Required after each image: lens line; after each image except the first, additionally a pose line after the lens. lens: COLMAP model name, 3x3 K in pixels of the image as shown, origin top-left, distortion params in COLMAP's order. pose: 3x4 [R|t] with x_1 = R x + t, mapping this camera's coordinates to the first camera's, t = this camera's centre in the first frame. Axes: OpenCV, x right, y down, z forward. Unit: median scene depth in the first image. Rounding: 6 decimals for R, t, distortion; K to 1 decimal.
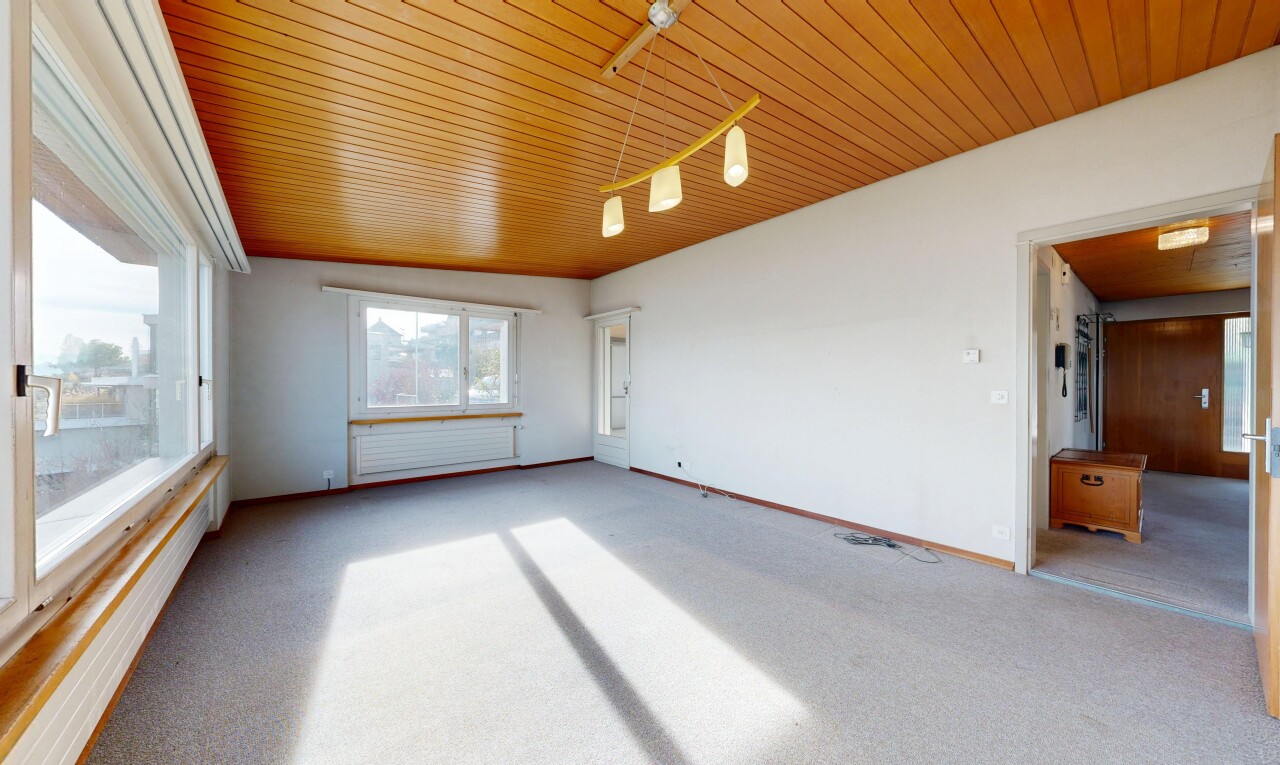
lens RADIAL K [[442.2, 0, 640.0], [0, 442.2, 382.5], [0, 0, 1]] dist [-0.000221, -0.000123]
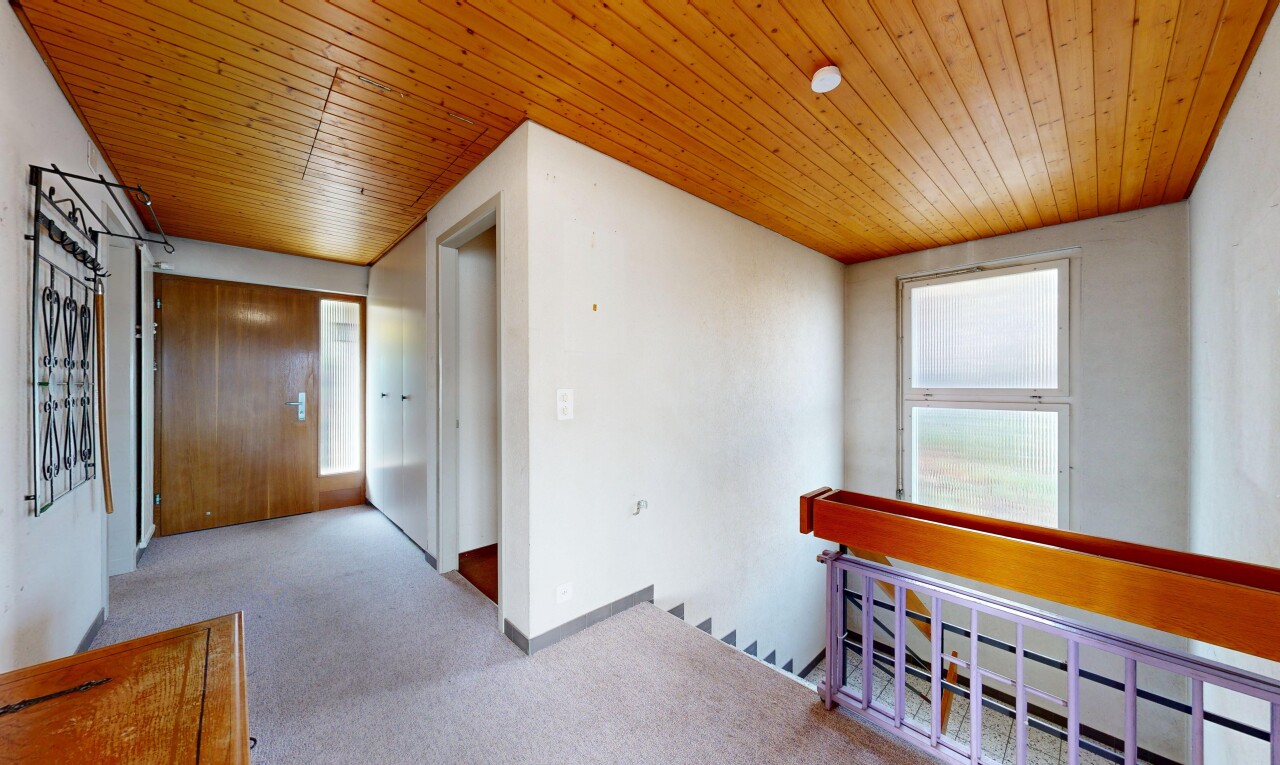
lens RADIAL K [[442.2, 0, 640.0], [0, 442.2, 382.5], [0, 0, 1]] dist [-0.000221, -0.000123]
pose [[-0.042231, -0.001868, 0.999106, 0.545245], [0.001629, 0.999997, 0.001938, -0.002326], [-0.999107, 0.001709, -0.042228, 0.486311]]
